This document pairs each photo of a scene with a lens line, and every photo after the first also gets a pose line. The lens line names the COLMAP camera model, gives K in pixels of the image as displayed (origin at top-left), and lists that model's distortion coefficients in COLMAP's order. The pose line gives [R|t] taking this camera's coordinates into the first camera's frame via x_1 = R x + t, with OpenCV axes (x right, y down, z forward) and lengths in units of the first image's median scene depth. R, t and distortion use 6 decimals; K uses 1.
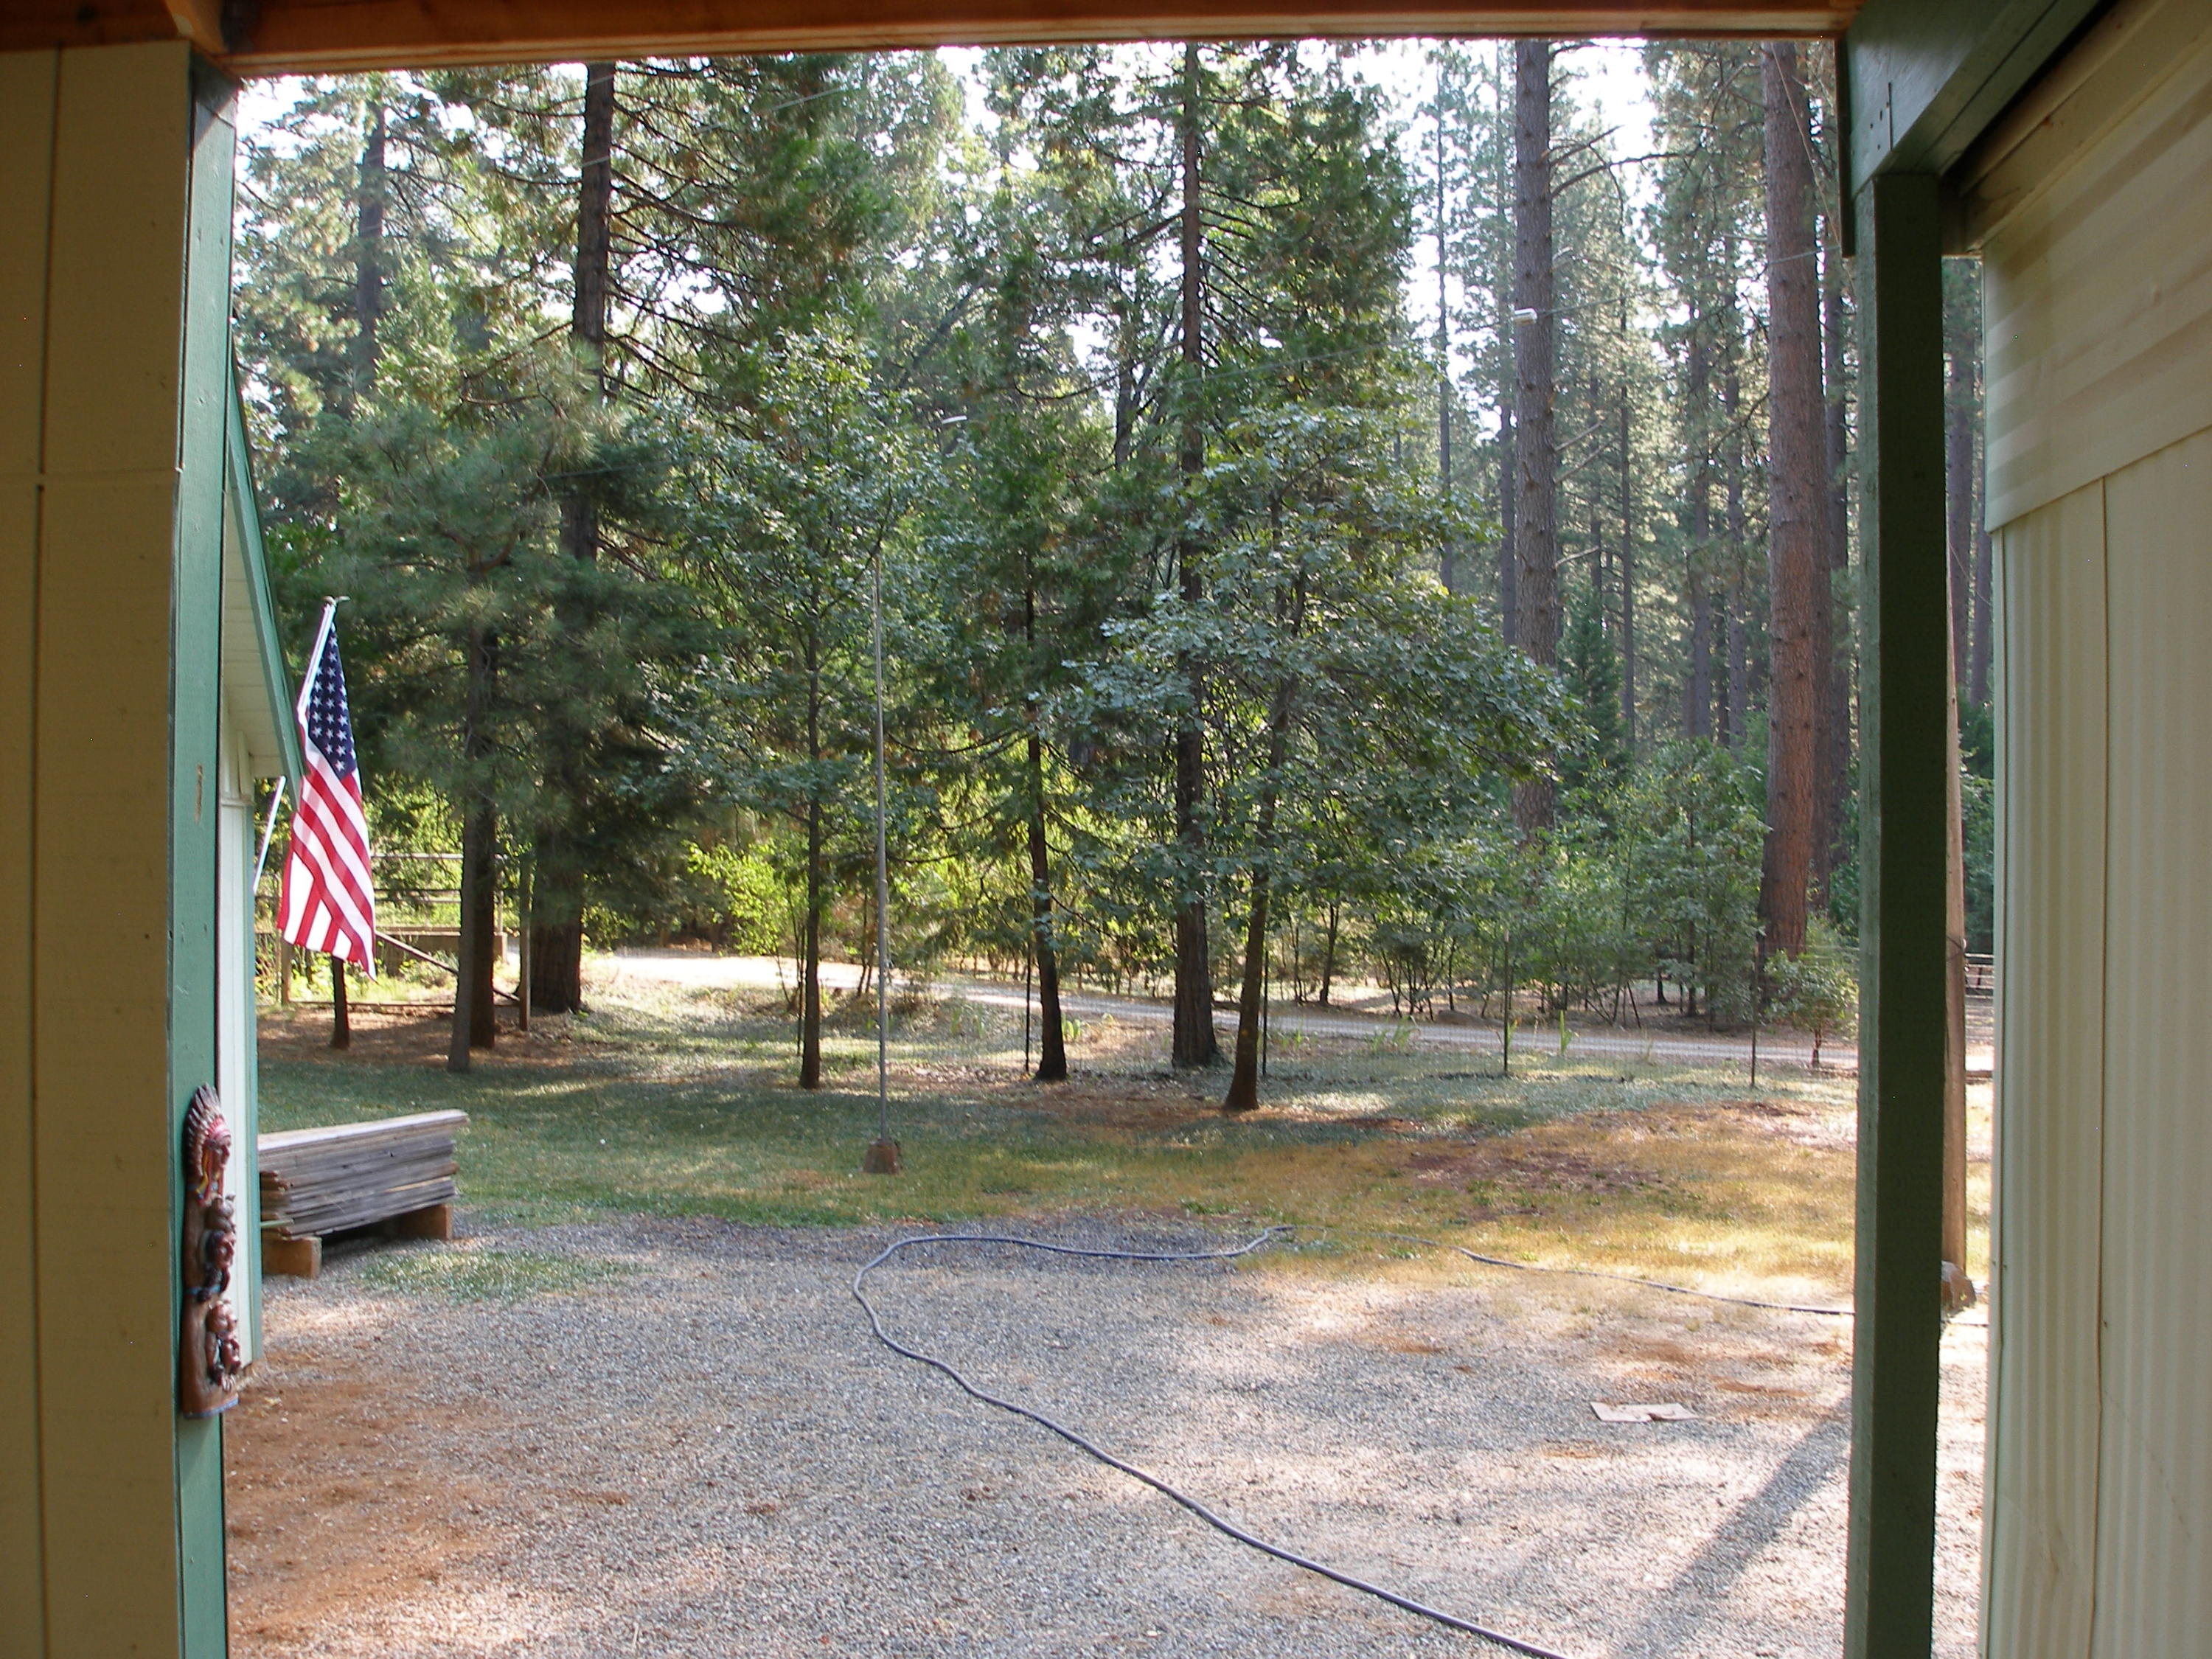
lens RADIAL K [[2480.9, 0, 1106.6], [0, 2480.9, 833.5], [0, 0, 1]] dist [-0.154144, 0.000000]
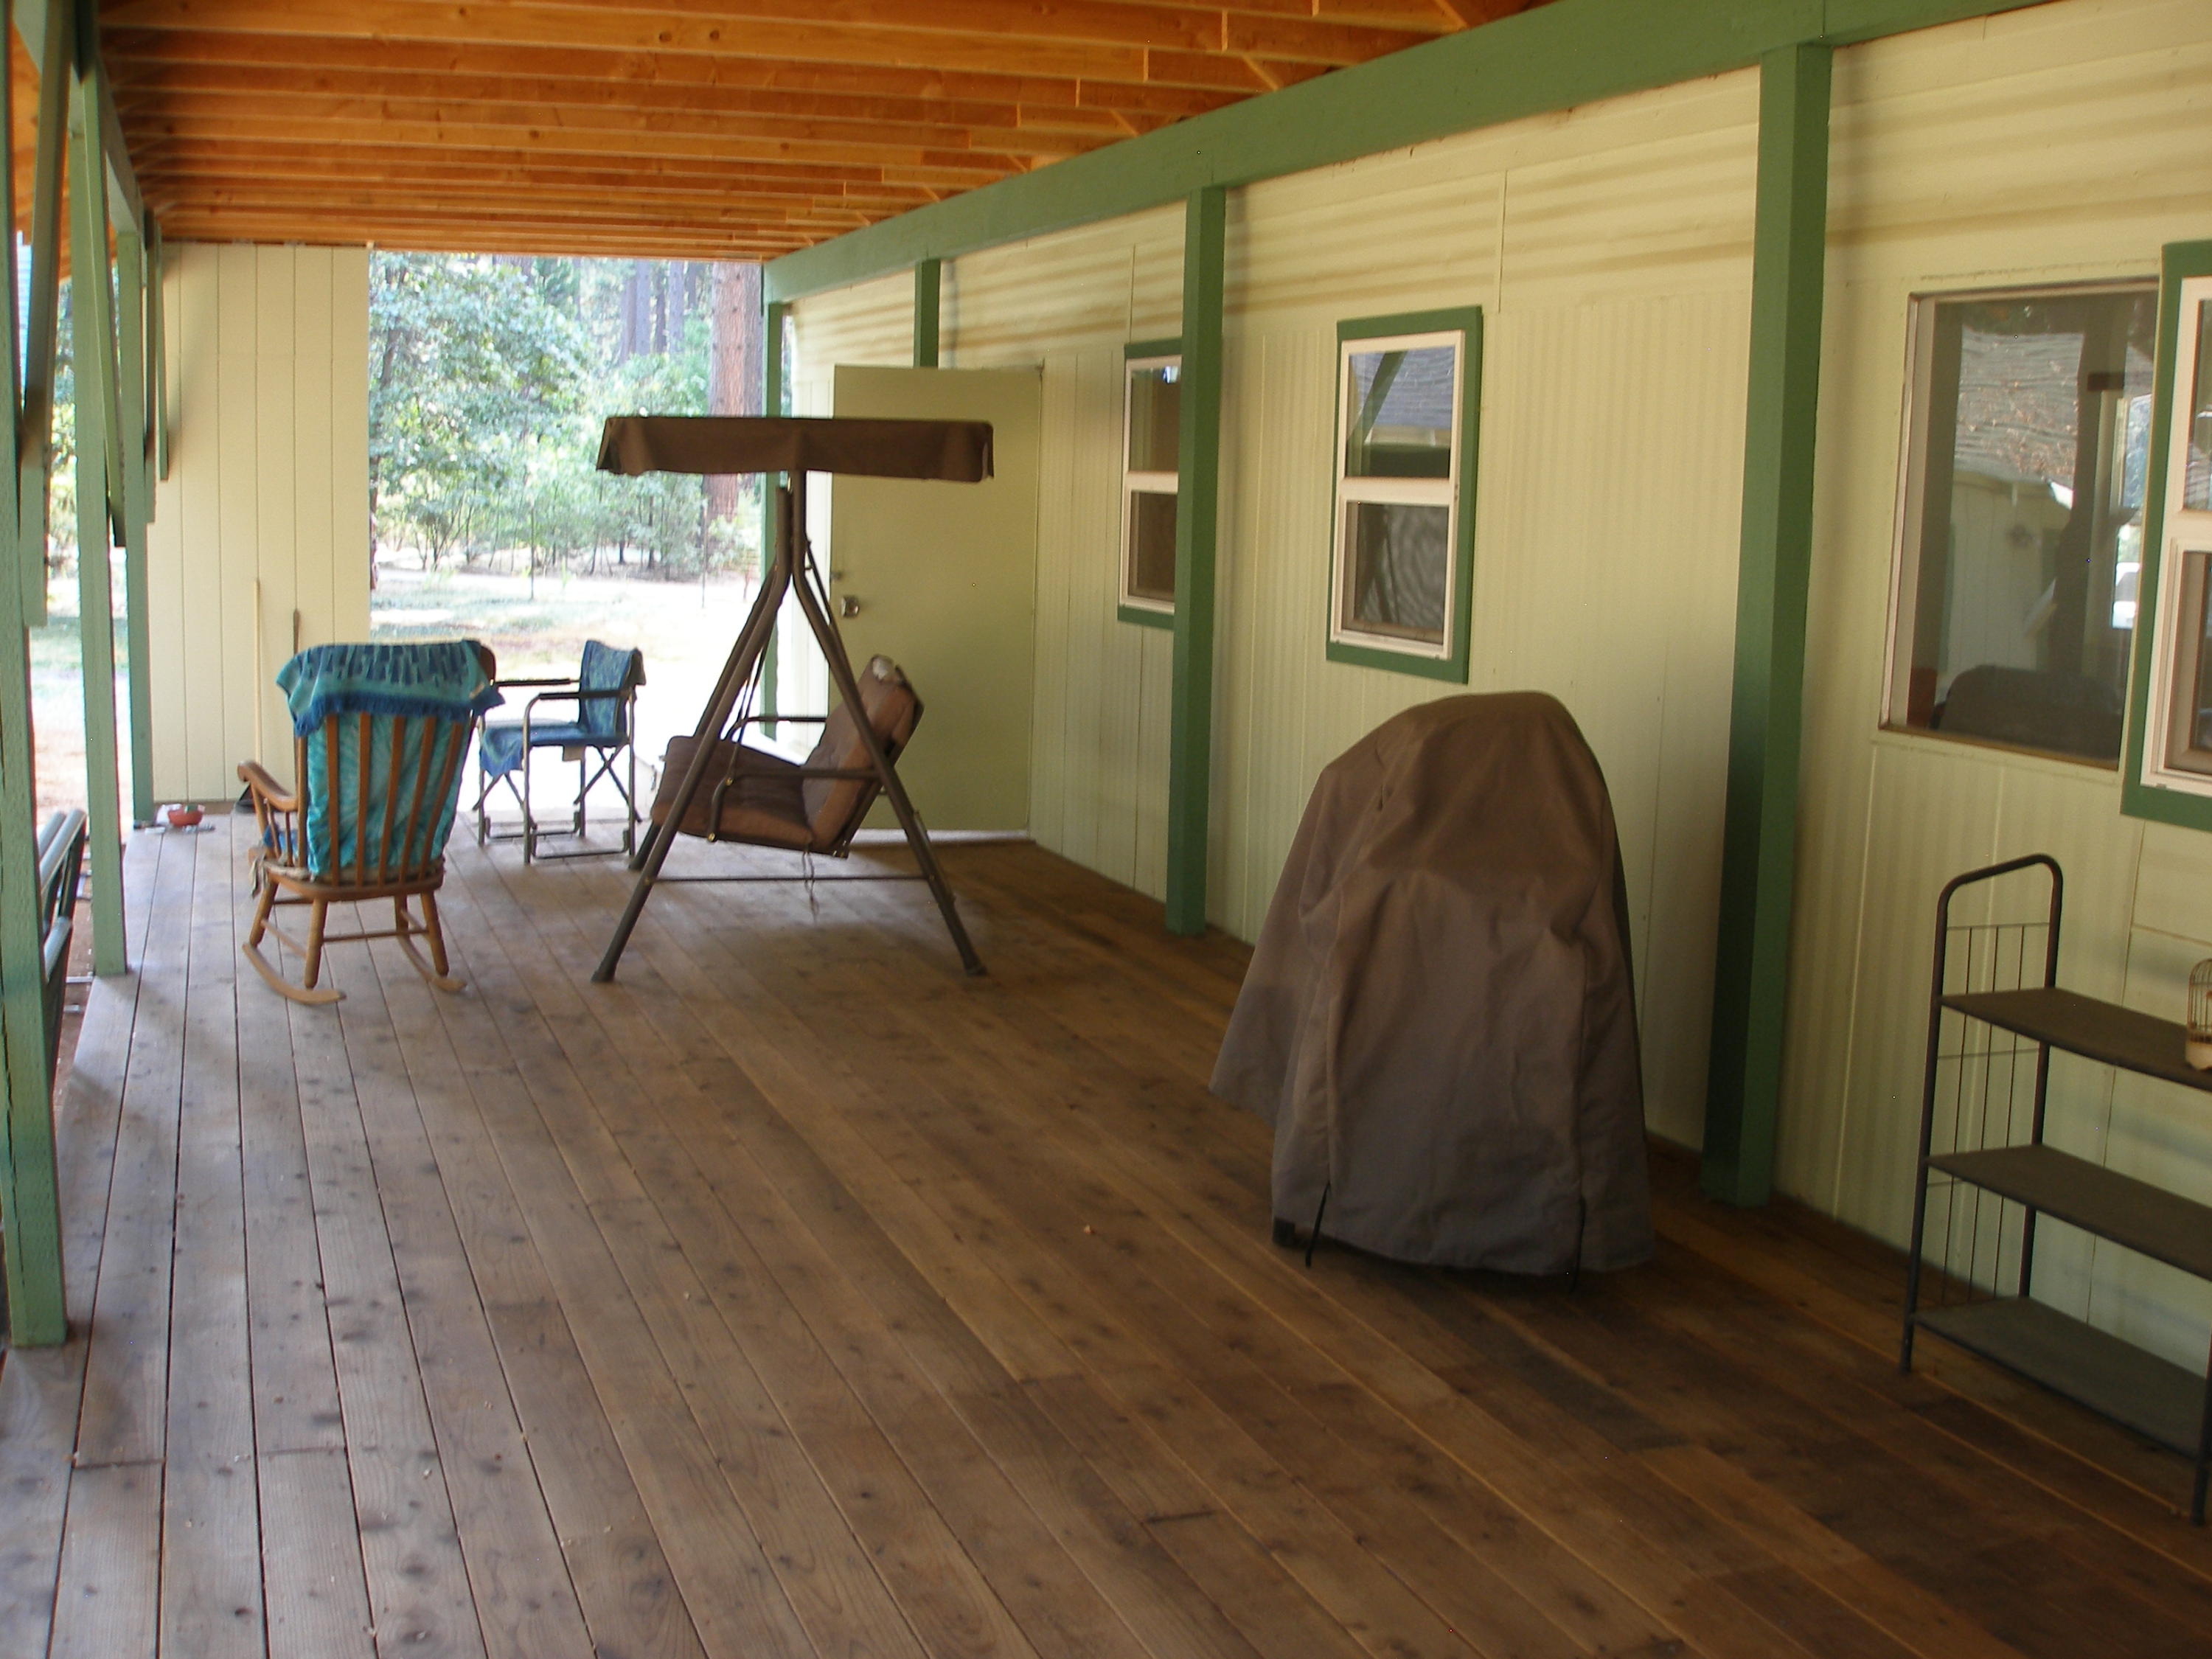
lens RADIAL K [[2480.9, 0, 1088.0], [0, 2480.9, 842.8], [0, 0, 1]] dist [-0.154144, 0.000000]
pose [[0.912952, -0.045359, 0.405538, -0.097141], [-0.024423, 0.985948, 0.165260, -0.005182], [-0.407335, -0.160779, 0.899015, -0.328960]]
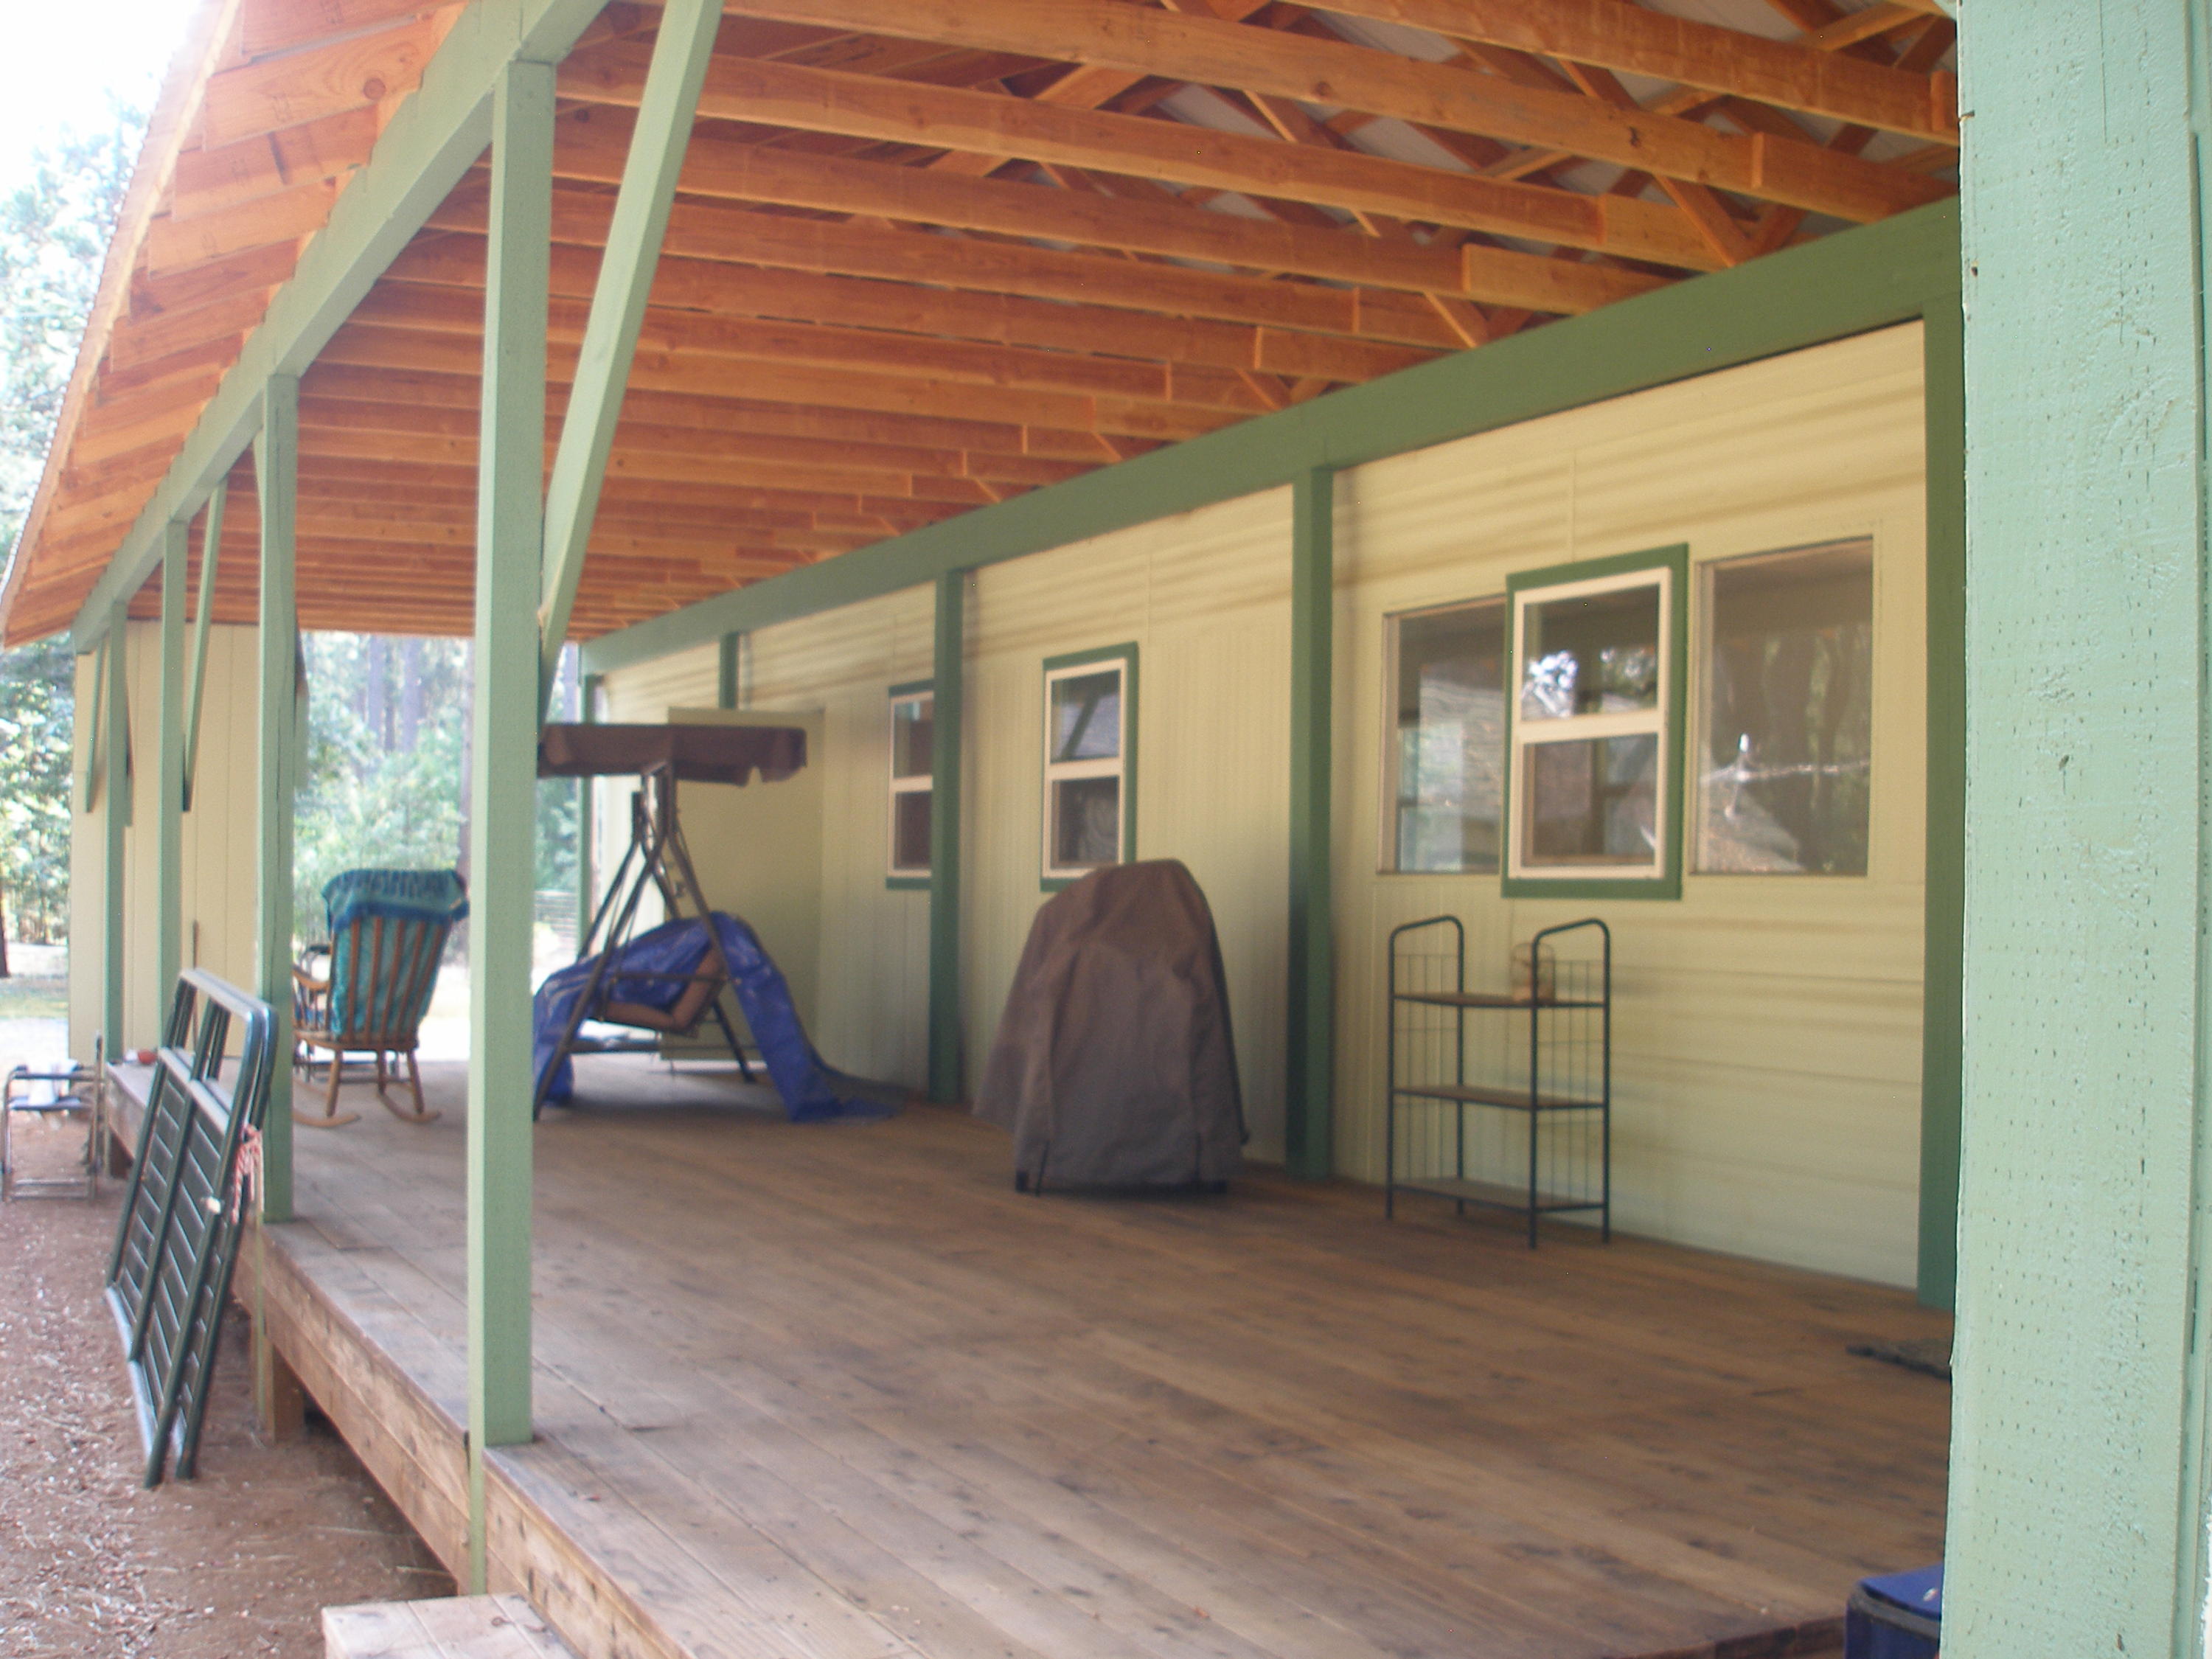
lens RADIAL K [[2480.9, 0, 1115.9], [0, 2480.9, 829.2], [0, 0, 1]] dist [-0.154144, 0.000000]
pose [[0.855208, 0.014817, 0.518073, -0.145548], [-0.012847, 0.999890, -0.007390, 0.009627], [-0.518126, -0.000335, 0.855304, -0.416196]]
